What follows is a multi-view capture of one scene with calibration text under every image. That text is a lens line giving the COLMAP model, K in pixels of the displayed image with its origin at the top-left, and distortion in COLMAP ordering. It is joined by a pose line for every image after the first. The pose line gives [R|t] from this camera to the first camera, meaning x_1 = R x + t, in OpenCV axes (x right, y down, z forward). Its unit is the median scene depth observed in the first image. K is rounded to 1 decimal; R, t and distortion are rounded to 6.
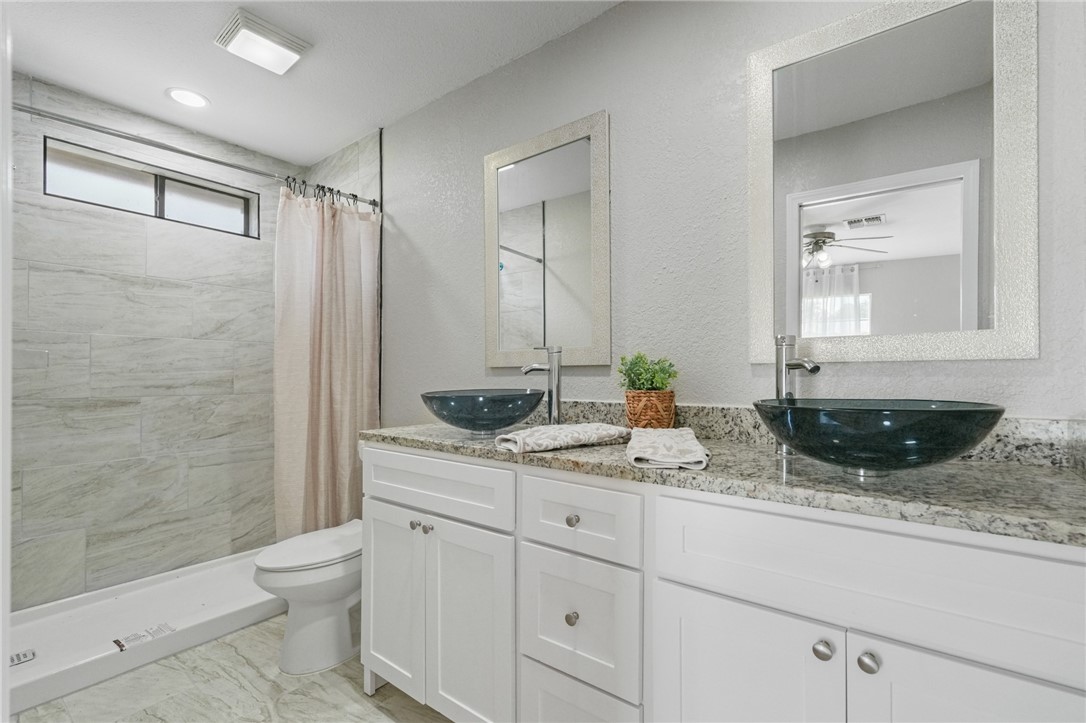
lens RADIAL K [[483.5, 0, 539.4], [0, 483.5, 367.9], [0, 0, 1]] dist [0.000744, -0.000166]
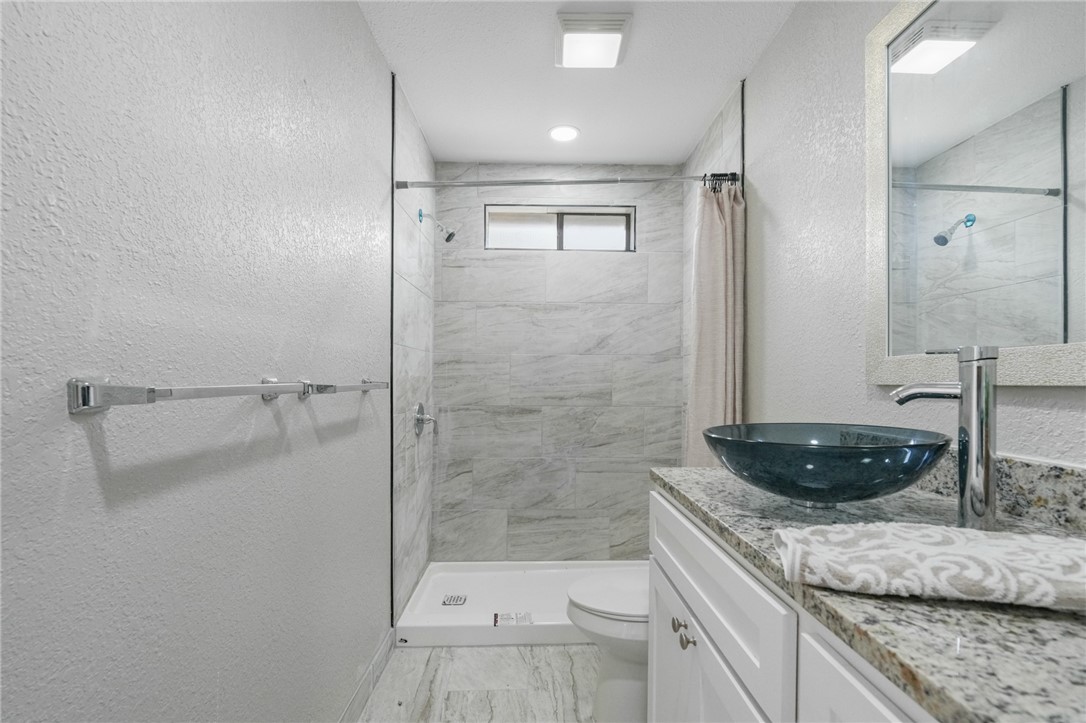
lens RADIAL K [[483.5, 0, 548.8], [0, 483.5, 381.6], [0, 0, 1]] dist [0.000744, -0.000166]
pose [[0.645742, 0.003418, -0.763548, 0.081595], [0.008765, 0.999891, 0.011888, -0.013509], [0.763505, -0.014369, 0.645642, 0.257065]]
